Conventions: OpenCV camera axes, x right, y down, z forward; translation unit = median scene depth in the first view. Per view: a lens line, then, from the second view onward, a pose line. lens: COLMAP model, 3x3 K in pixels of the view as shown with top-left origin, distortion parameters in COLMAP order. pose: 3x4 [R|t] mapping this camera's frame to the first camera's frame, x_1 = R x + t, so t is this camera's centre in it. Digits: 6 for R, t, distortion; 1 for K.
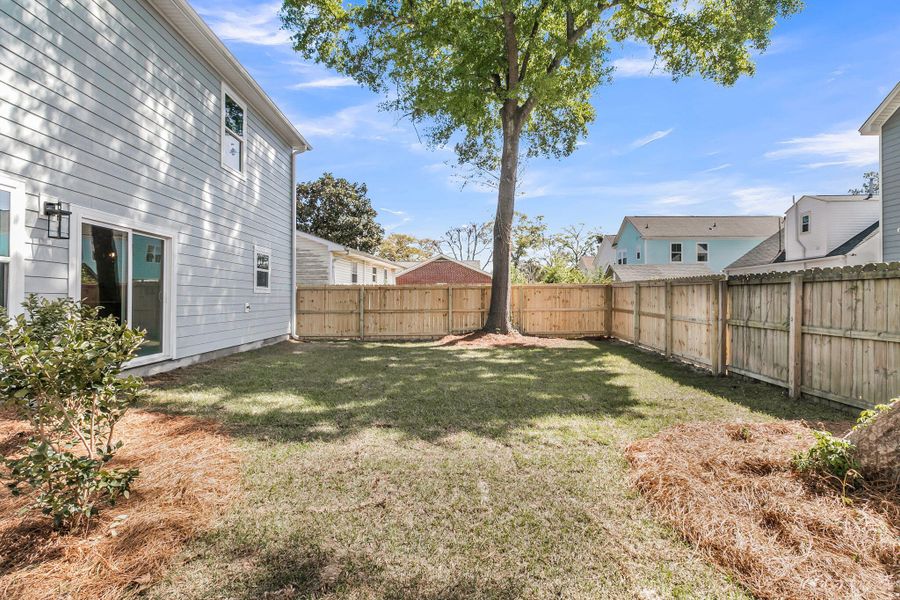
lens RADIAL K [[420.3, 0, 447.4], [0, 420.3, 296.7], [0, 0, 1]] dist [0.002098, 0.000976]
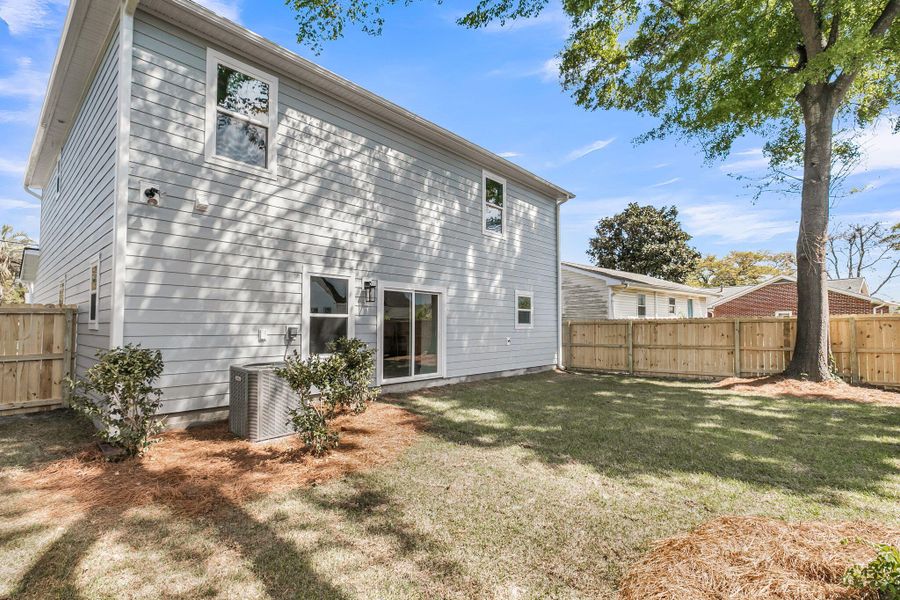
lens RADIAL K [[420.3, 0, 454.2], [0, 420.3, 312.4], [0, 0, 1]] dist [0.002098, 0.000976]
pose [[0.732553, -0.025428, -0.680235, 0.284244], [0.003279, 0.999422, -0.033827, -0.019949], [0.680702, 0.022550, 0.732214, -0.018064]]
